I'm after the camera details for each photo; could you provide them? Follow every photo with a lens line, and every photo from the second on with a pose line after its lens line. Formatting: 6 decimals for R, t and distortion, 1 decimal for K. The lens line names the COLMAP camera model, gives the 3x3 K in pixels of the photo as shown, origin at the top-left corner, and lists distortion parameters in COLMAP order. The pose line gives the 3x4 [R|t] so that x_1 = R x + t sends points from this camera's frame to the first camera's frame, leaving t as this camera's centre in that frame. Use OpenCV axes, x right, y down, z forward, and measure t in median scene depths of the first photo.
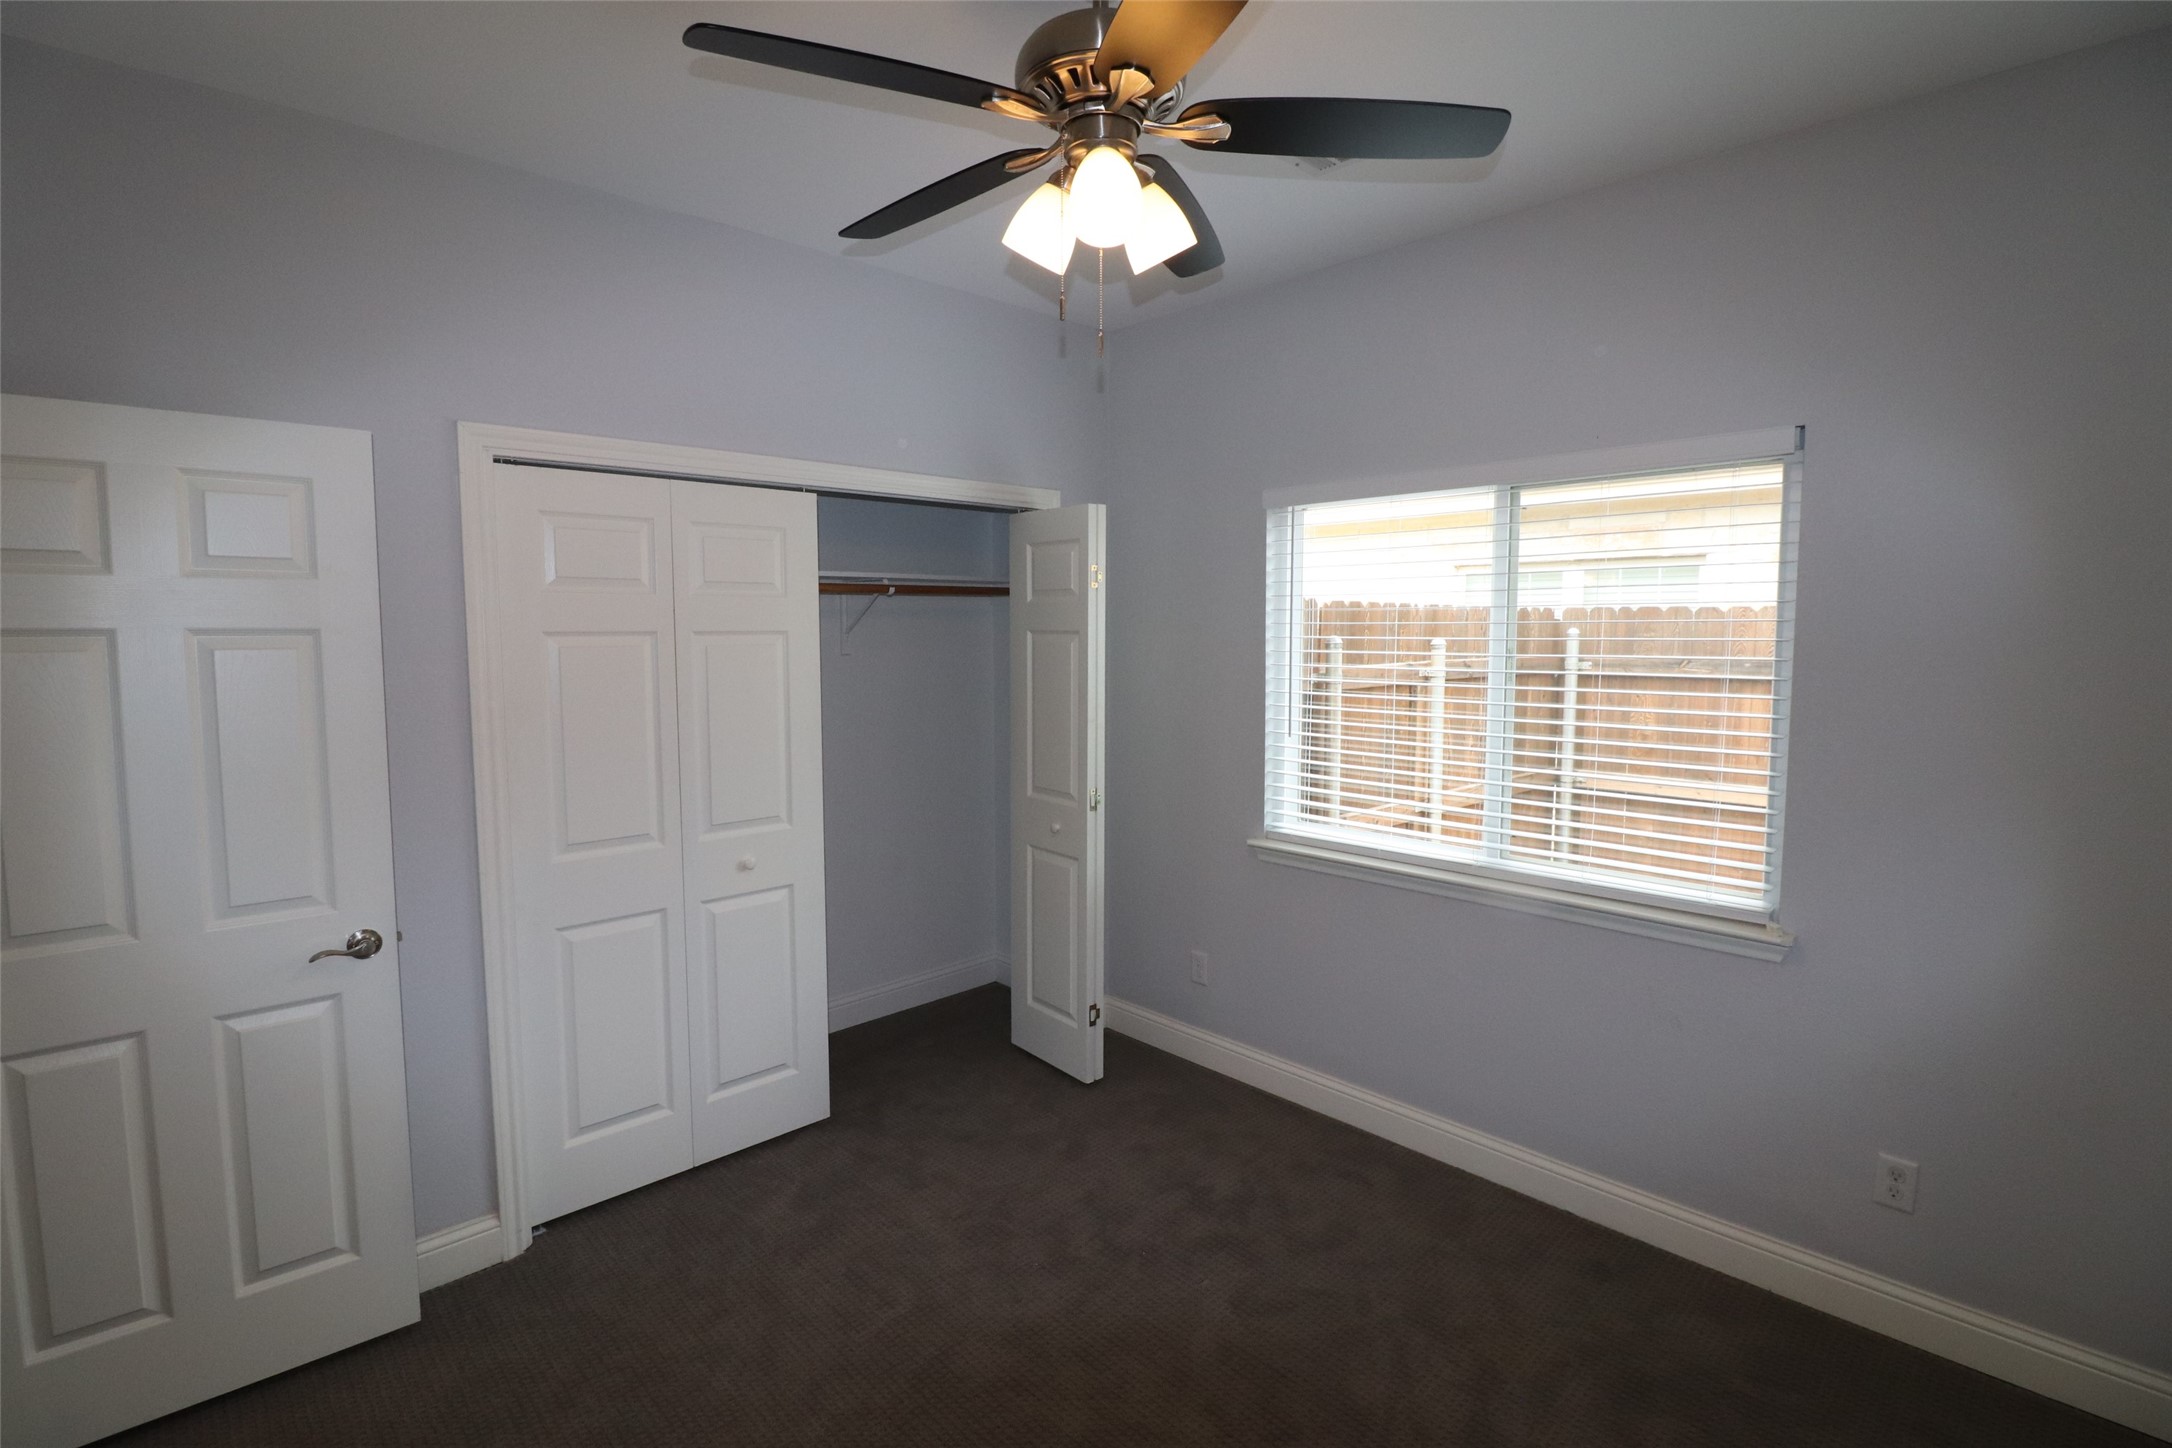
lens RADIAL K [[1036.1, 0, 1073.5], [0, 1036.1, 719.8], [0, 0, 1]] dist [0.023667, 0.000714]
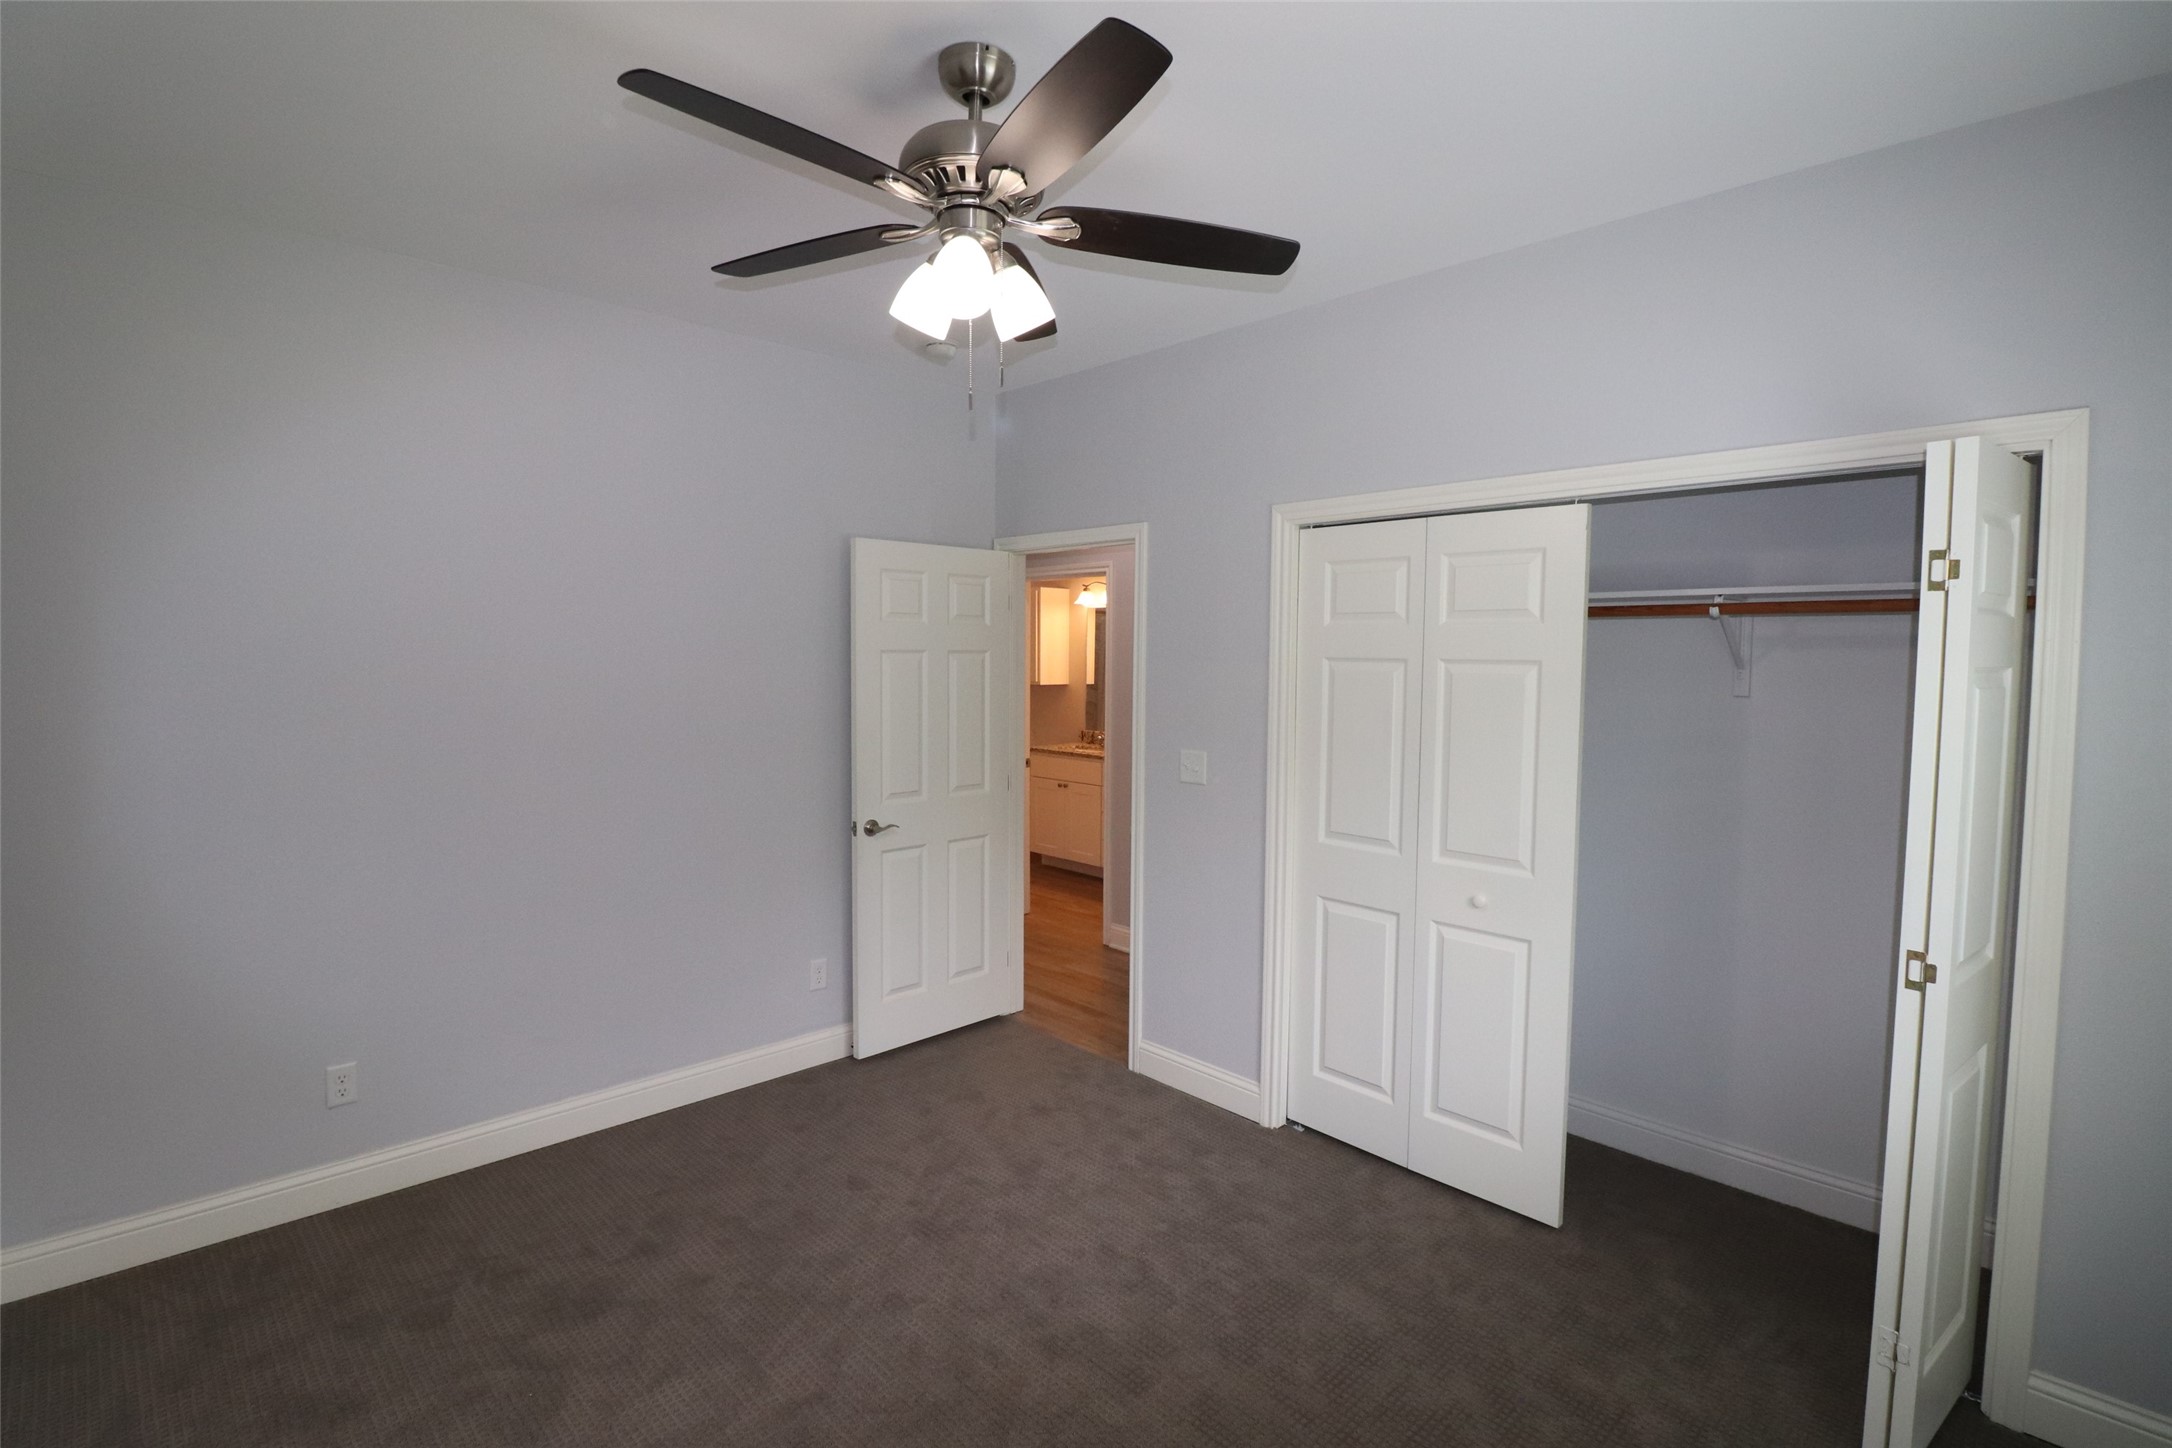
lens RADIAL K [[1005.5, 0, 1074.4], [0, 1005.5, 711.4], [0, 0, 1]] dist [-0.002250, -0.014171]
pose [[-0.000245, 0.057313, -0.998356, 0.587569], [-0.102966, 0.993048, 0.057034, -0.048608], [0.994685, 0.102811, 0.005658, 0.581265]]
